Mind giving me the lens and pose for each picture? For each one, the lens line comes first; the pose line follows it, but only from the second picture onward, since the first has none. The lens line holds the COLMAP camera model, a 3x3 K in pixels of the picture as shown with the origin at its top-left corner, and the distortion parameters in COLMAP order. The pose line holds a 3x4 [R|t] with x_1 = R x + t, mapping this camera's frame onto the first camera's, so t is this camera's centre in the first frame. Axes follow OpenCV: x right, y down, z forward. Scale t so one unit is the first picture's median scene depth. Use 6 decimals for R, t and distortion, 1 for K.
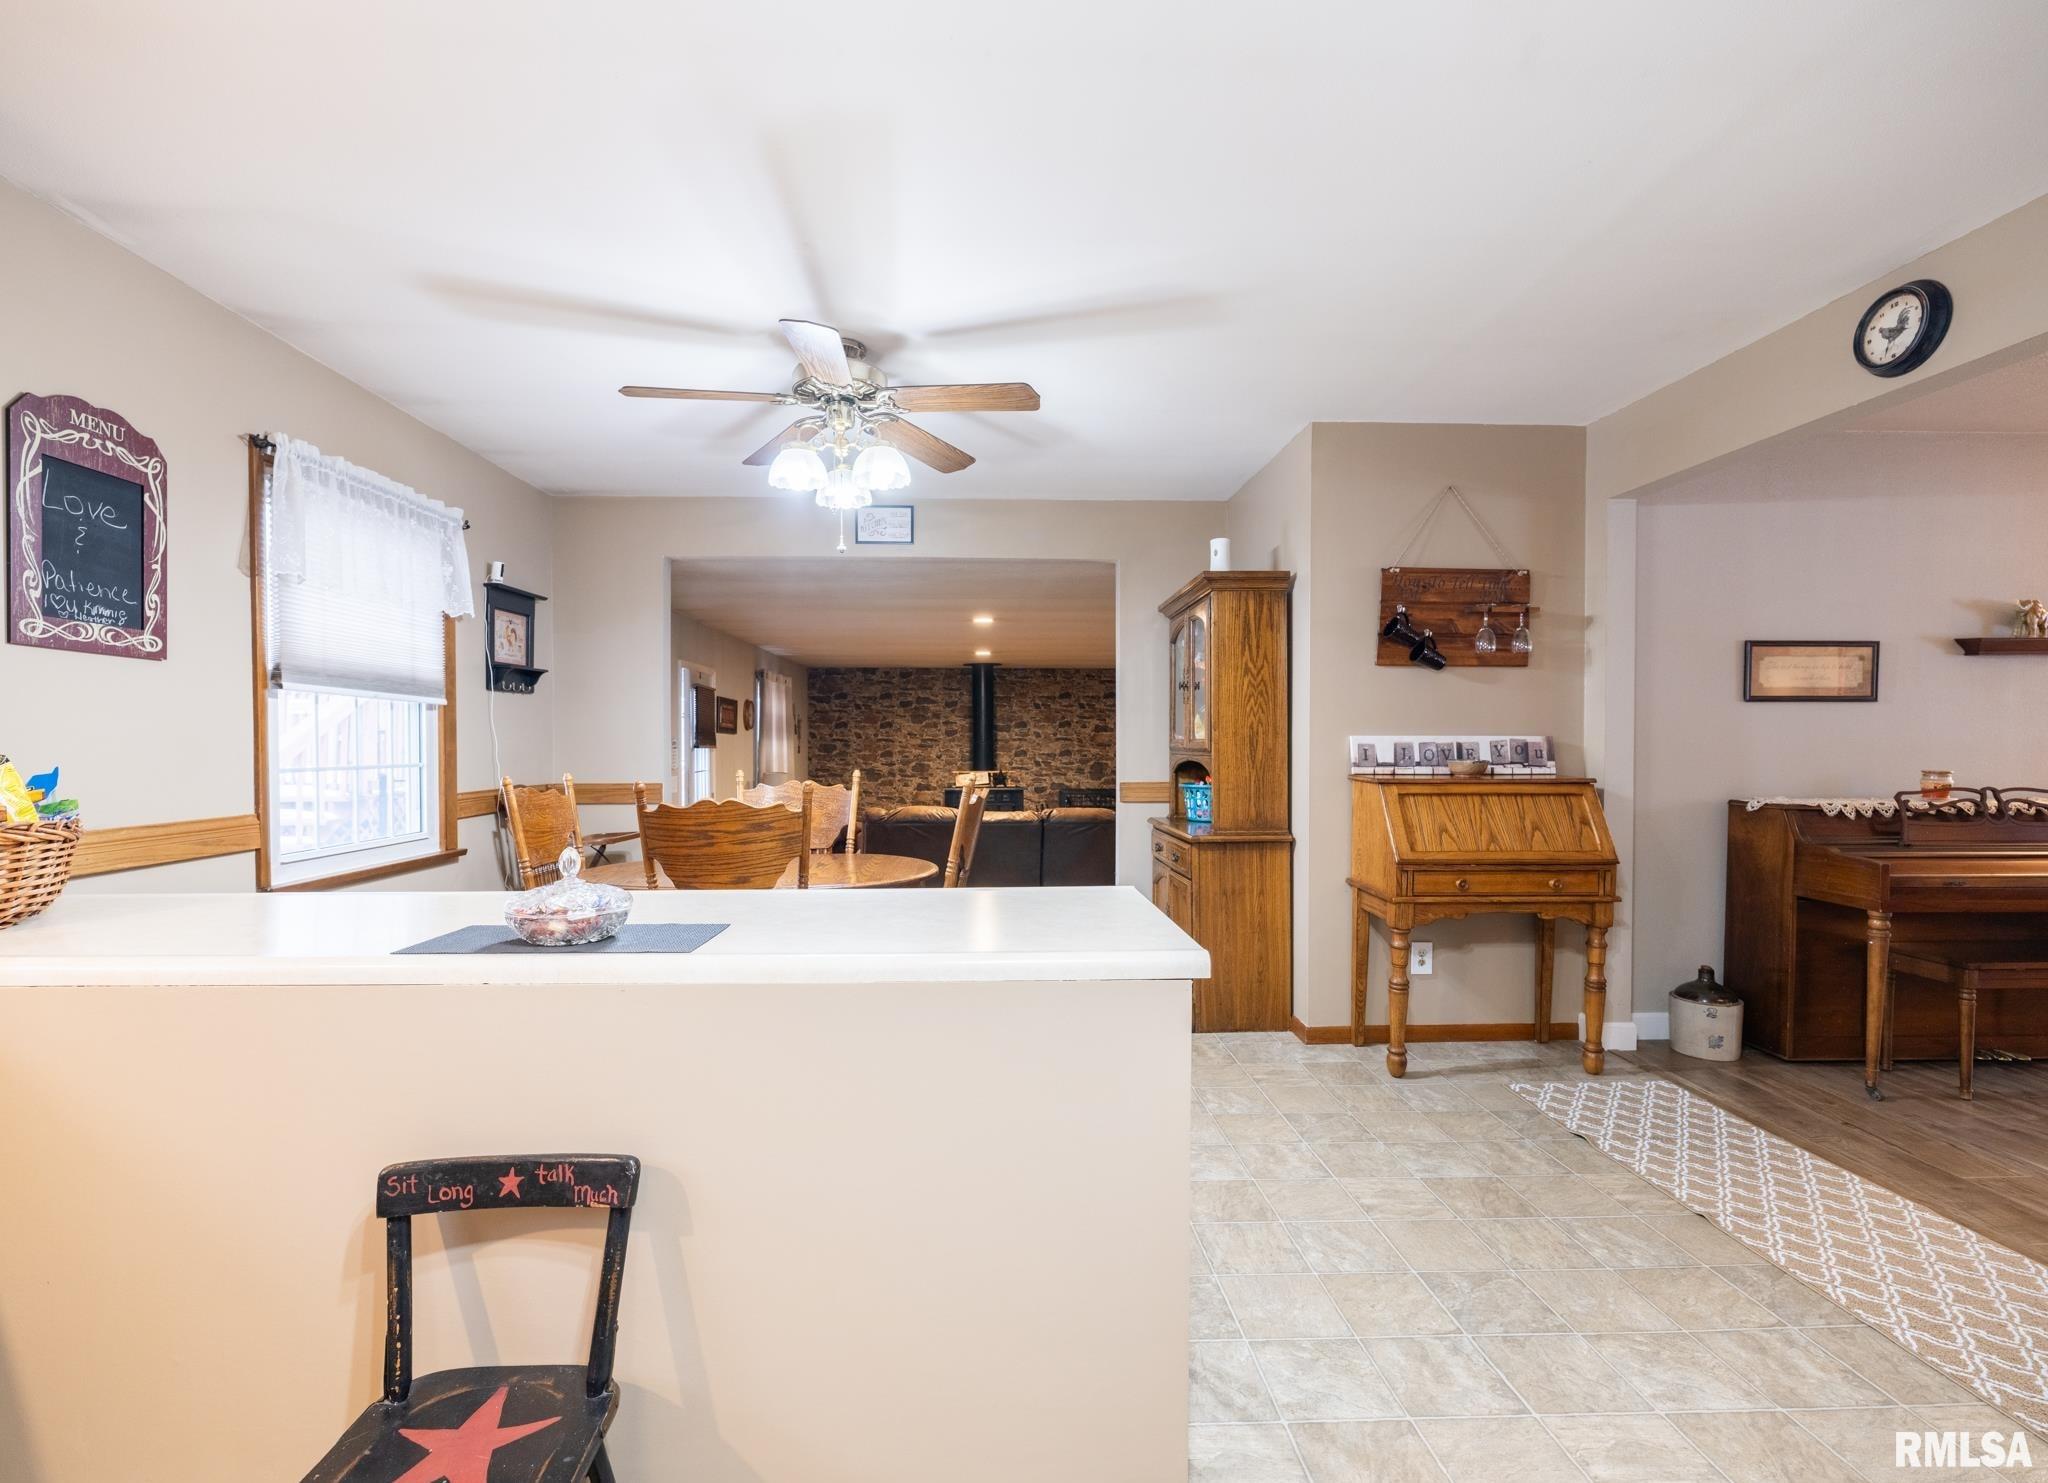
lens RADIAL K [[933.2, 0, 988.9], [0, 933.2, 766.5], [0, 0, 1]] dist [-0.001139, 0.000732]
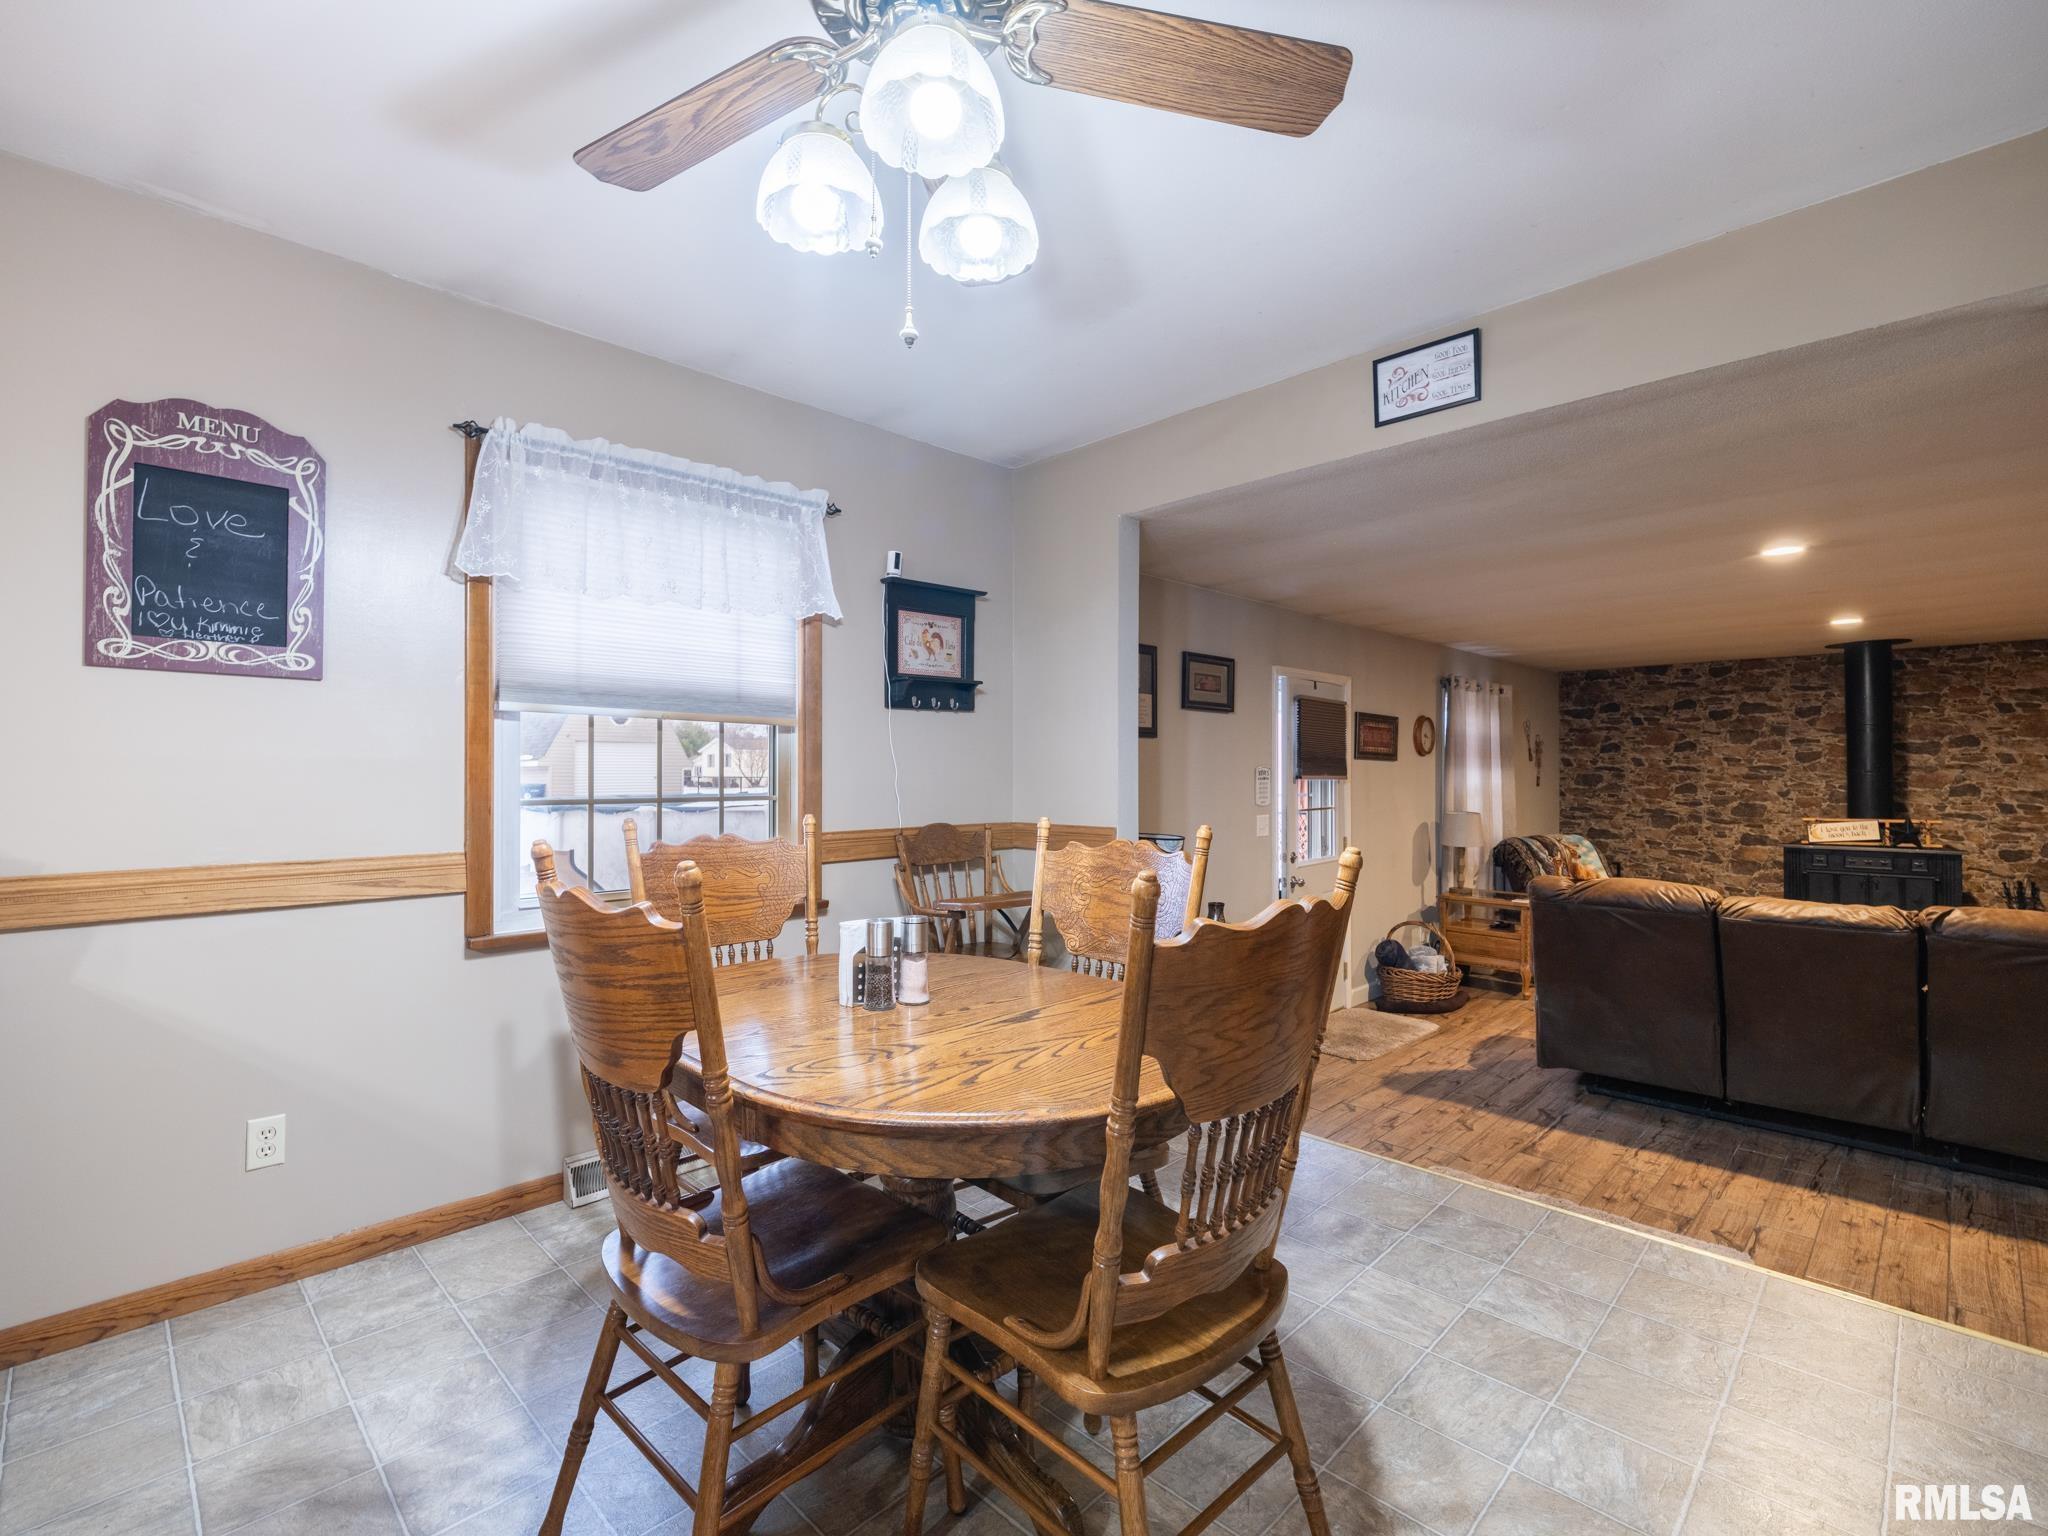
lens RADIAL K [[937.0, 0, 1014.8], [0, 937.0, 767.7], [0, 0, 1]] dist [0.000030, 0.003701]
pose [[0.692132, -0.000972, -0.721770, 0.175261], [-0.020218, 0.999581, -0.020734, -0.017055], [0.721488, 0.028943, 0.691822, 0.626082]]
